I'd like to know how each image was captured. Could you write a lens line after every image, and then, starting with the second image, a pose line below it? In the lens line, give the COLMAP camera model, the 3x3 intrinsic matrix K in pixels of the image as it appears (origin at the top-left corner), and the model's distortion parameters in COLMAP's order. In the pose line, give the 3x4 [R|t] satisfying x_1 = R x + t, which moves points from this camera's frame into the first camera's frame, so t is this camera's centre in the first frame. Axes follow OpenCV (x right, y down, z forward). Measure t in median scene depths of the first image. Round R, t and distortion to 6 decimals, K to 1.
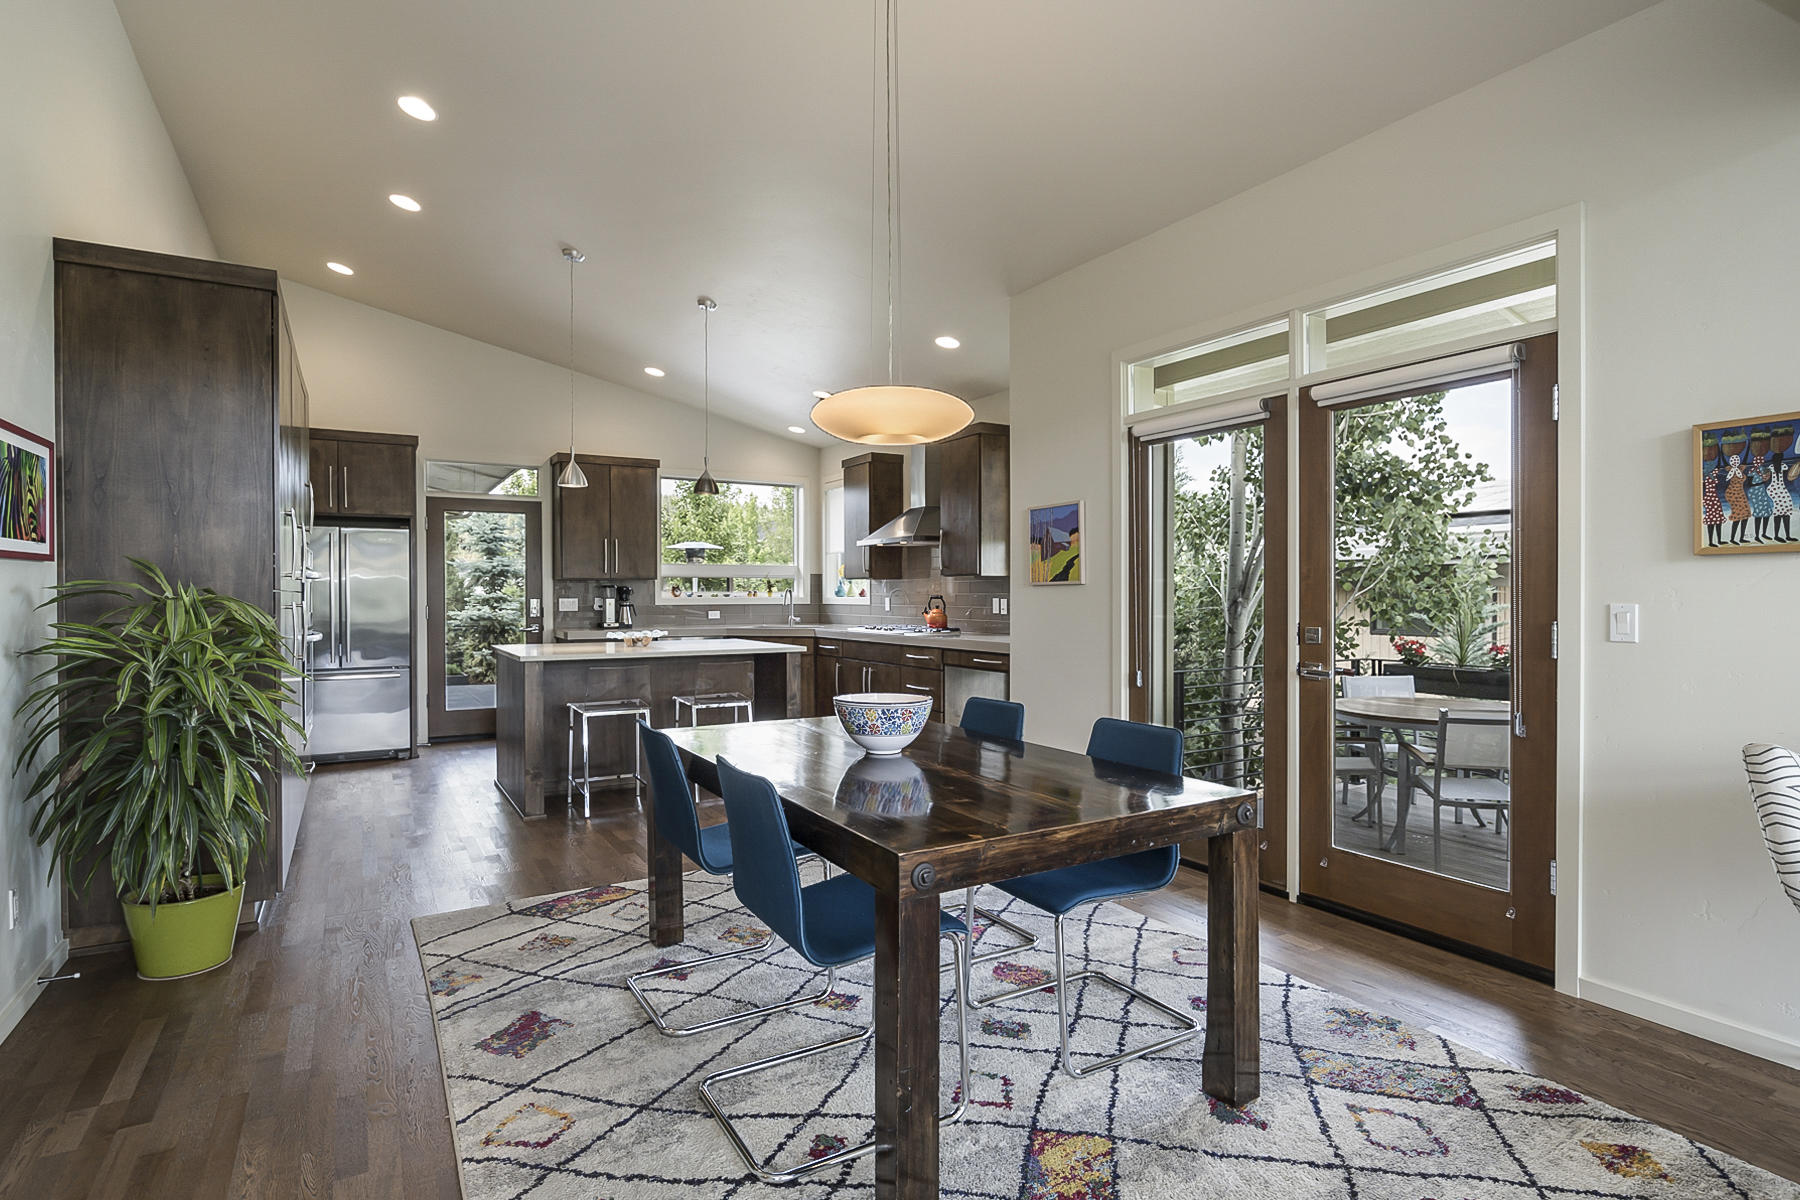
lens RADIAL K [[909.4, 0, 907.4], [0, 909.4, 601.2], [0, 0, 1]] dist [-0.008507, 0.002817]
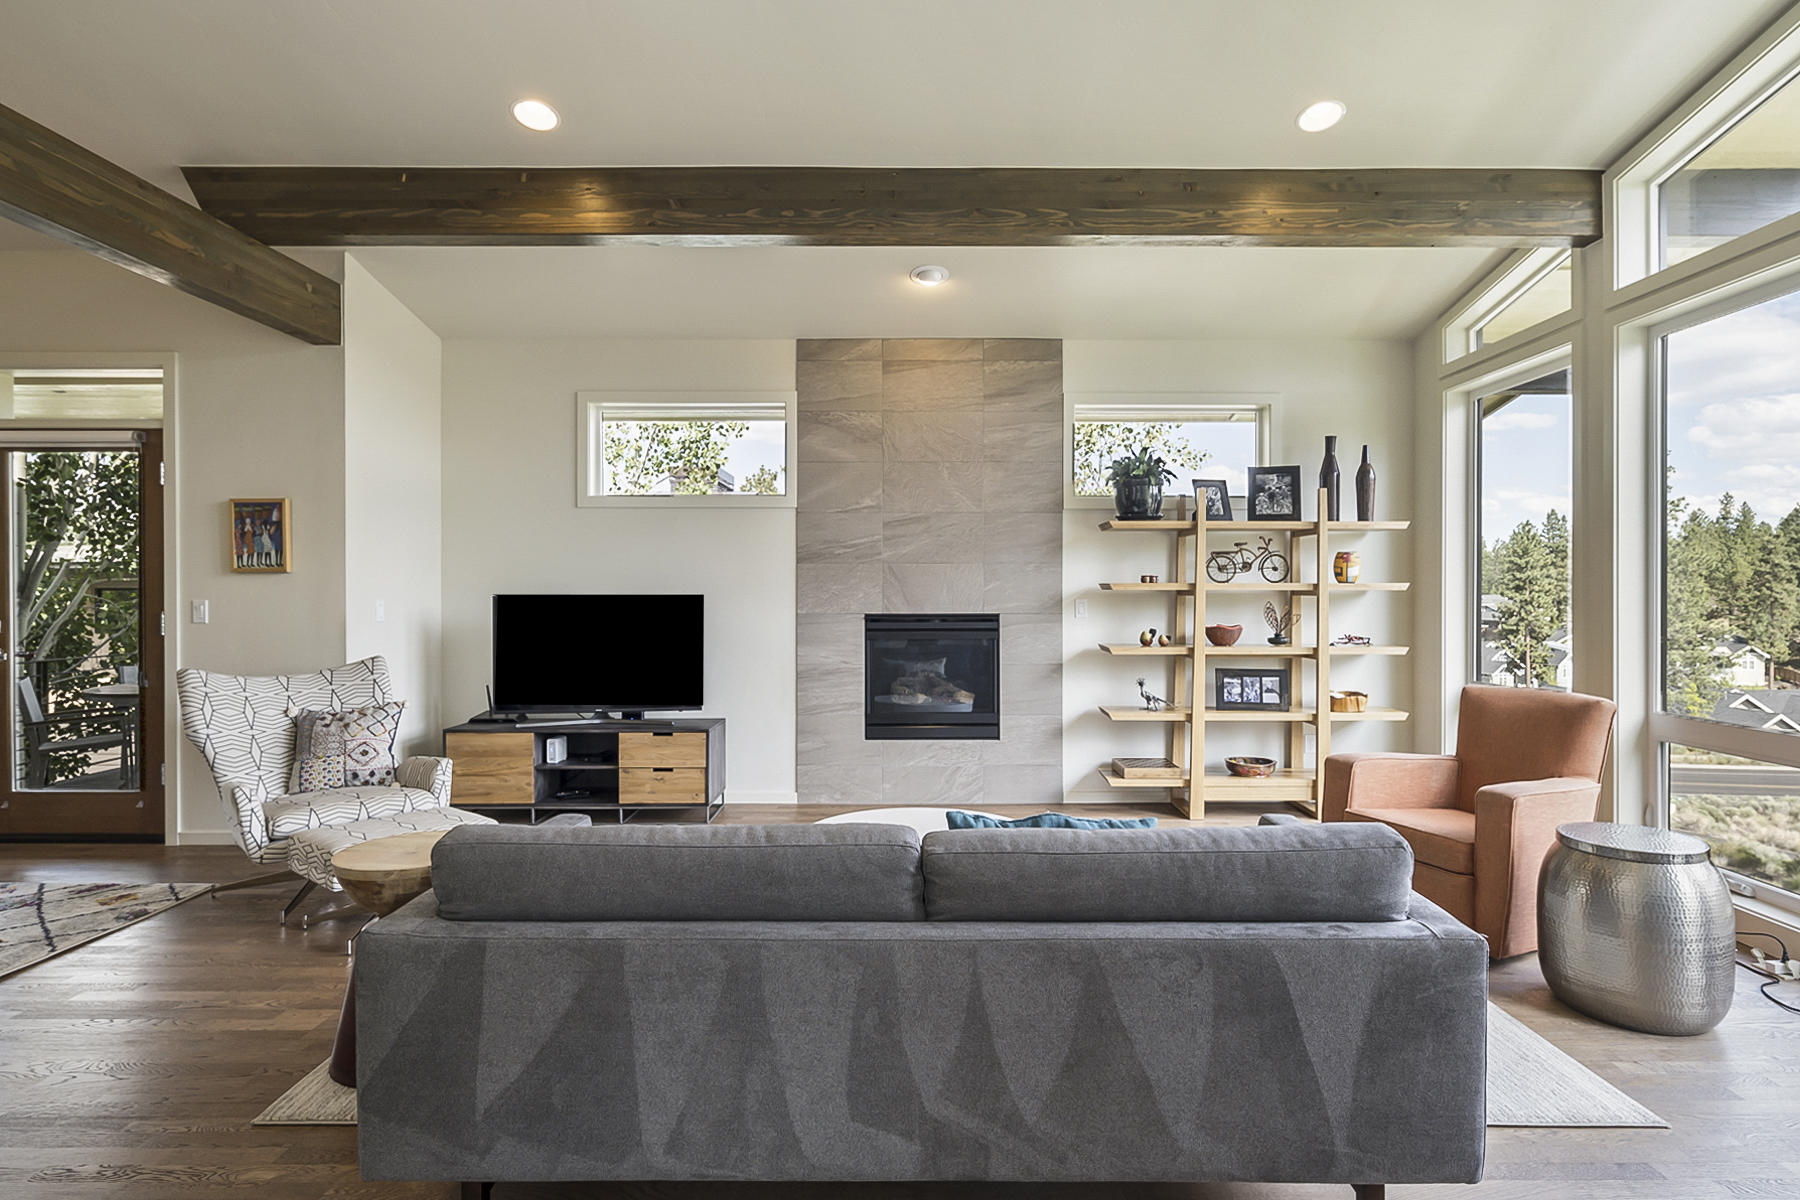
lens RADIAL K [[909.4, 0, 913.2], [0, 909.4, 591.7], [0, 0, 1]] dist [-0.008507, 0.002817]
pose [[0.516721, 0.003121, 0.856148, 0.013630], [0.006280, 0.999953, -0.007435, 0.002690], [-0.856131, 0.009218, 0.516676, -0.329727]]
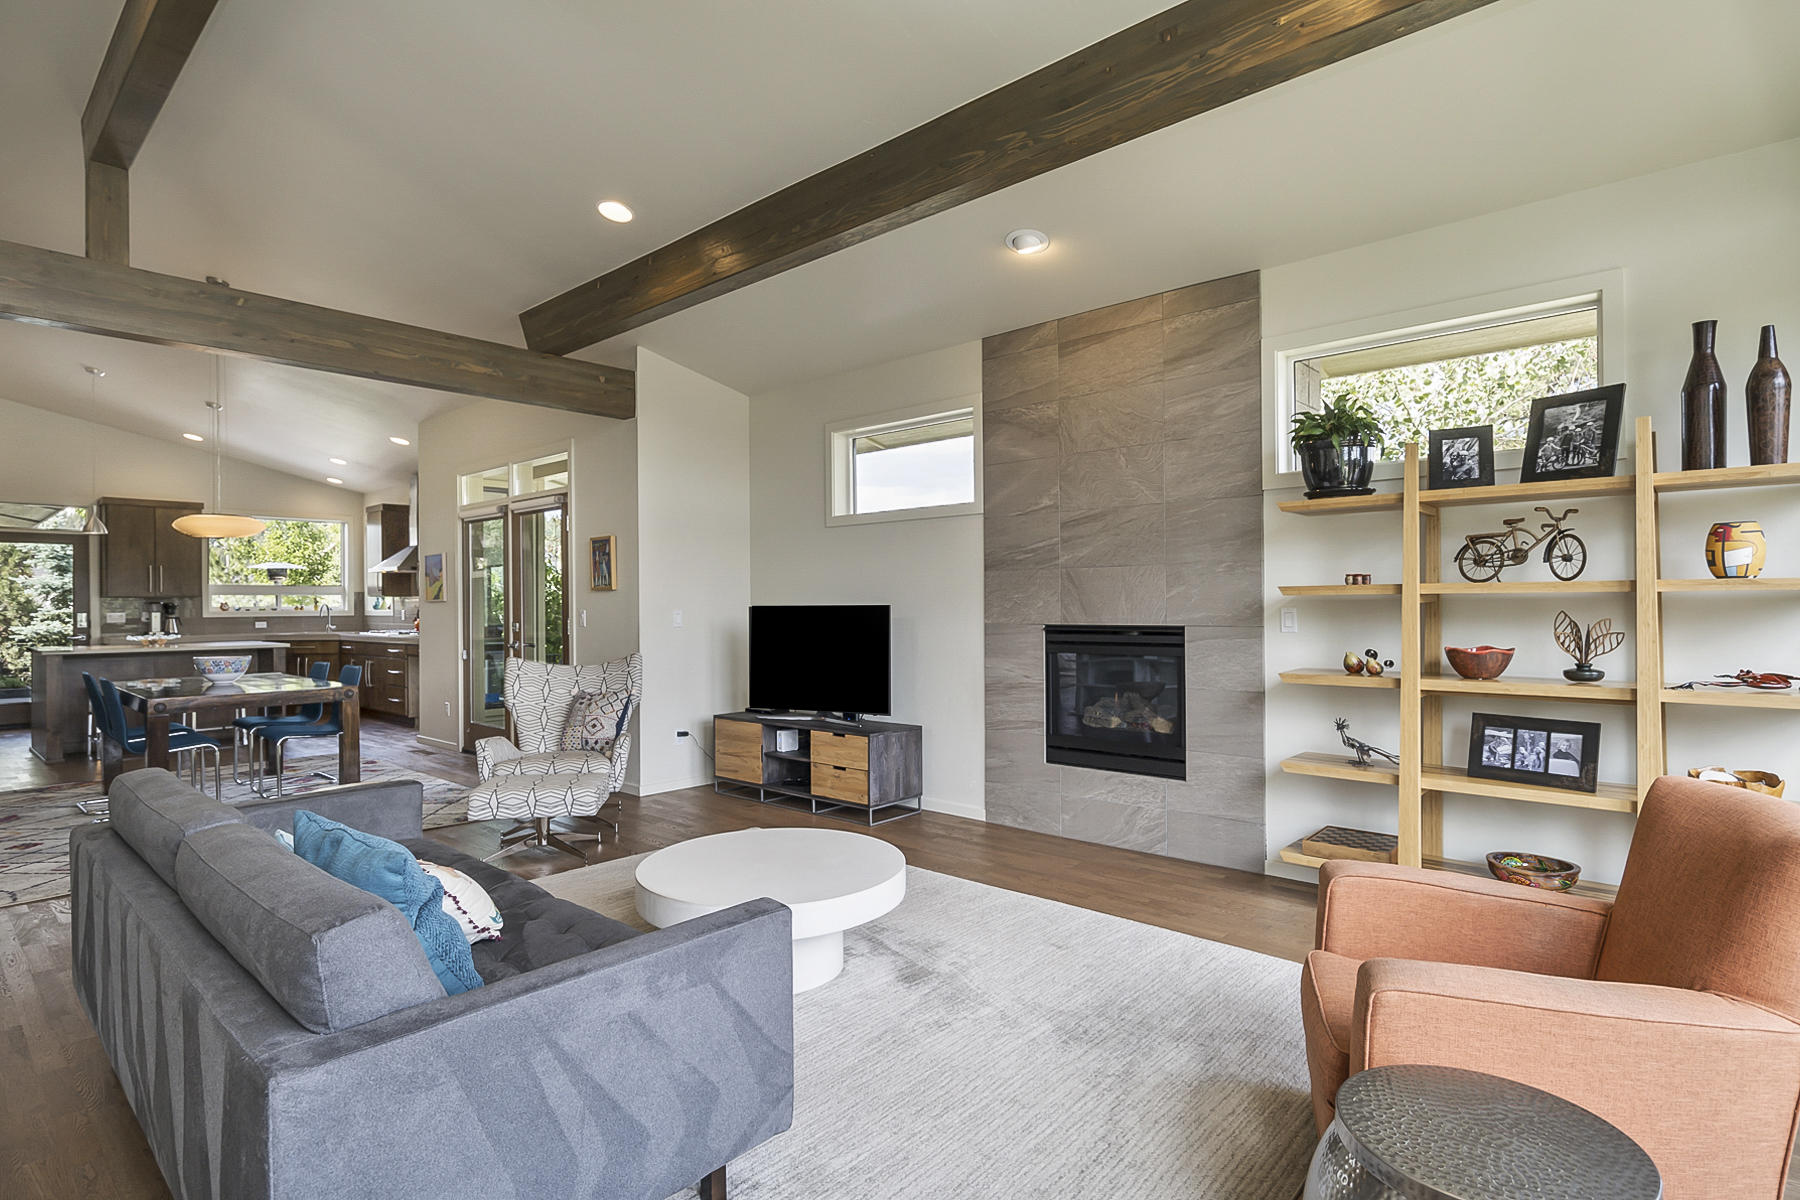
lens RADIAL K [[909.4, 0, 907.0], [0, 909.4, 602.7], [0, 0, 1]] dist [-0.008507, 0.002817]
pose [[0.955794, -0.004043, 0.294010, 0.301341], [0.007555, 0.999913, -0.010809, 0.005021], [-0.293940, 0.012553, 0.955741, -0.508621]]
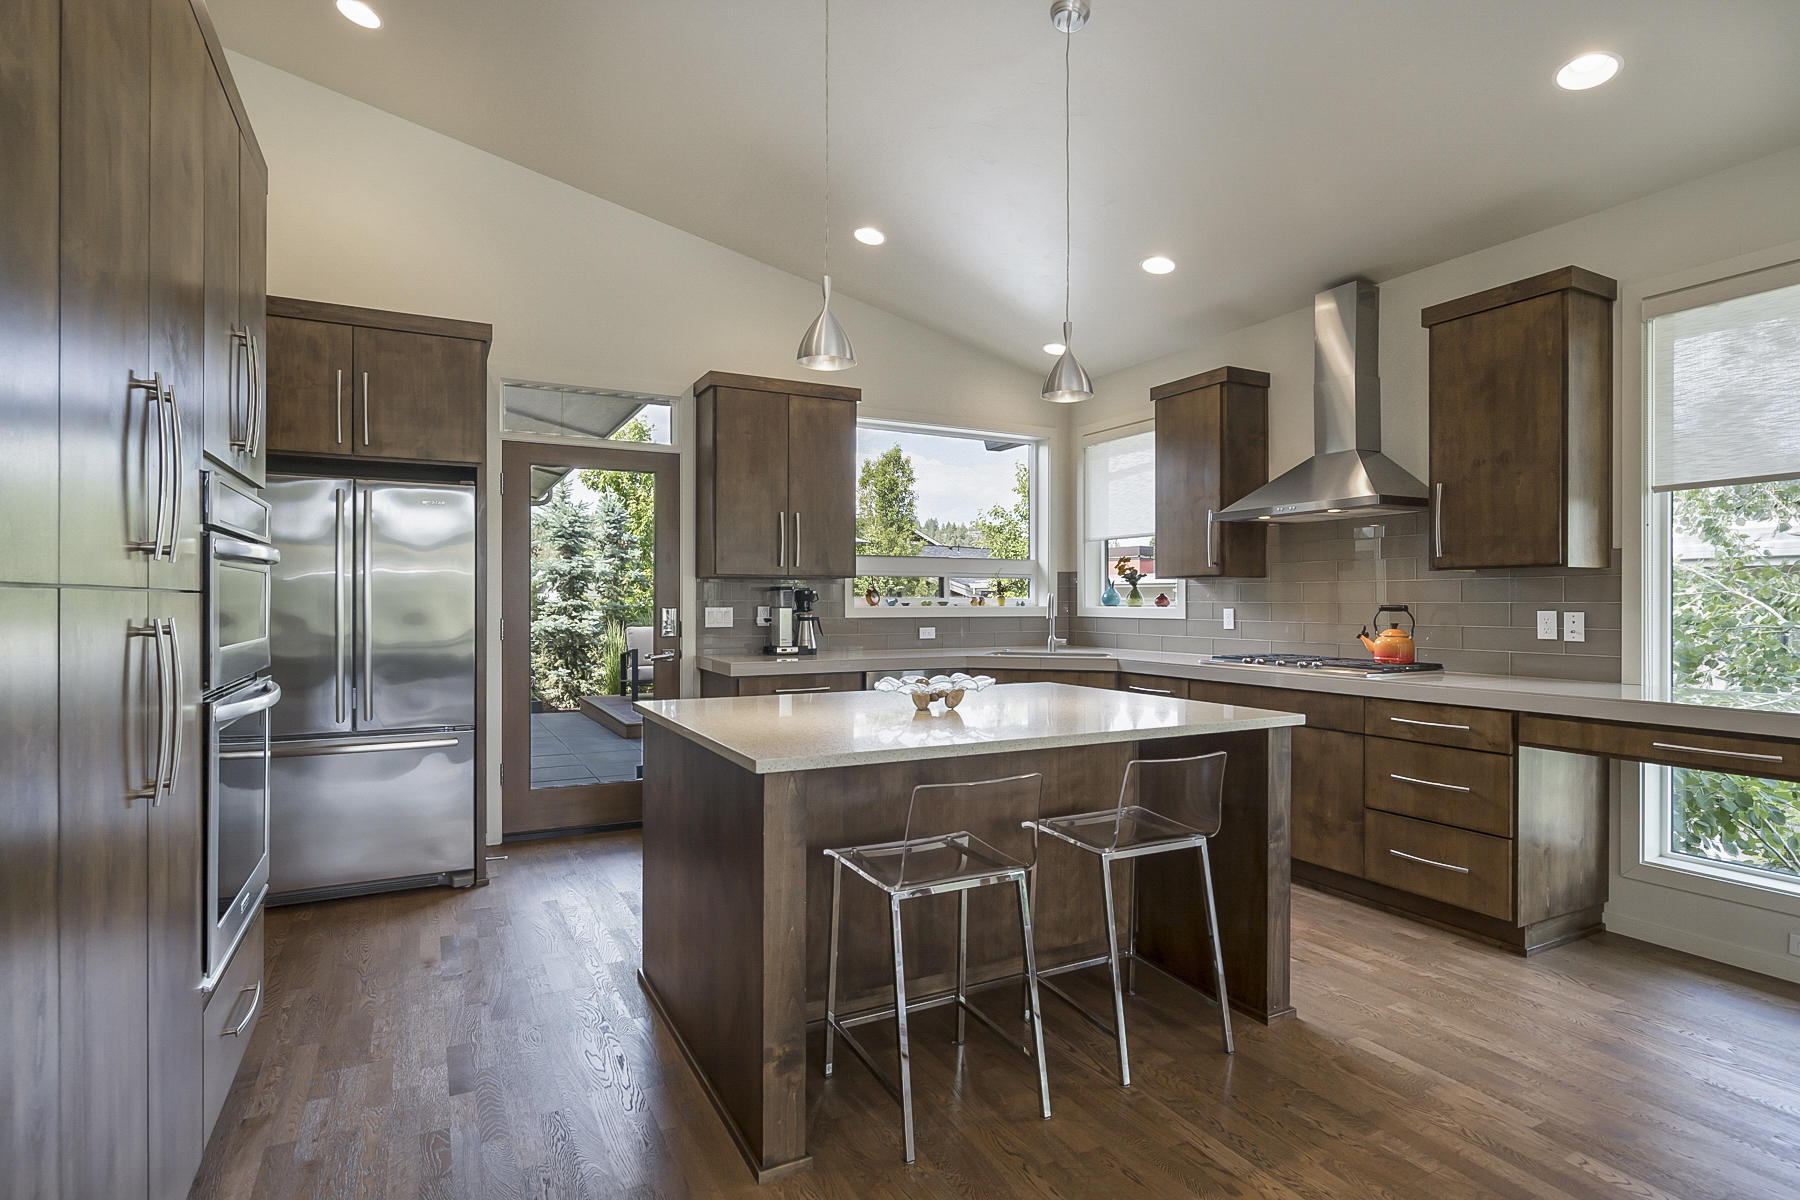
lens RADIAL K [[909.4, 0, 903.6], [0, 909.4, 600.7], [0, 0, 1]] dist [-0.008507, 0.002817]
pose [[0.998267, 0.003298, -0.058748, -0.210685], [-0.003903, 0.999941, -0.010176, -0.002001], [0.058711, 0.010388, 0.998221, 0.381635]]
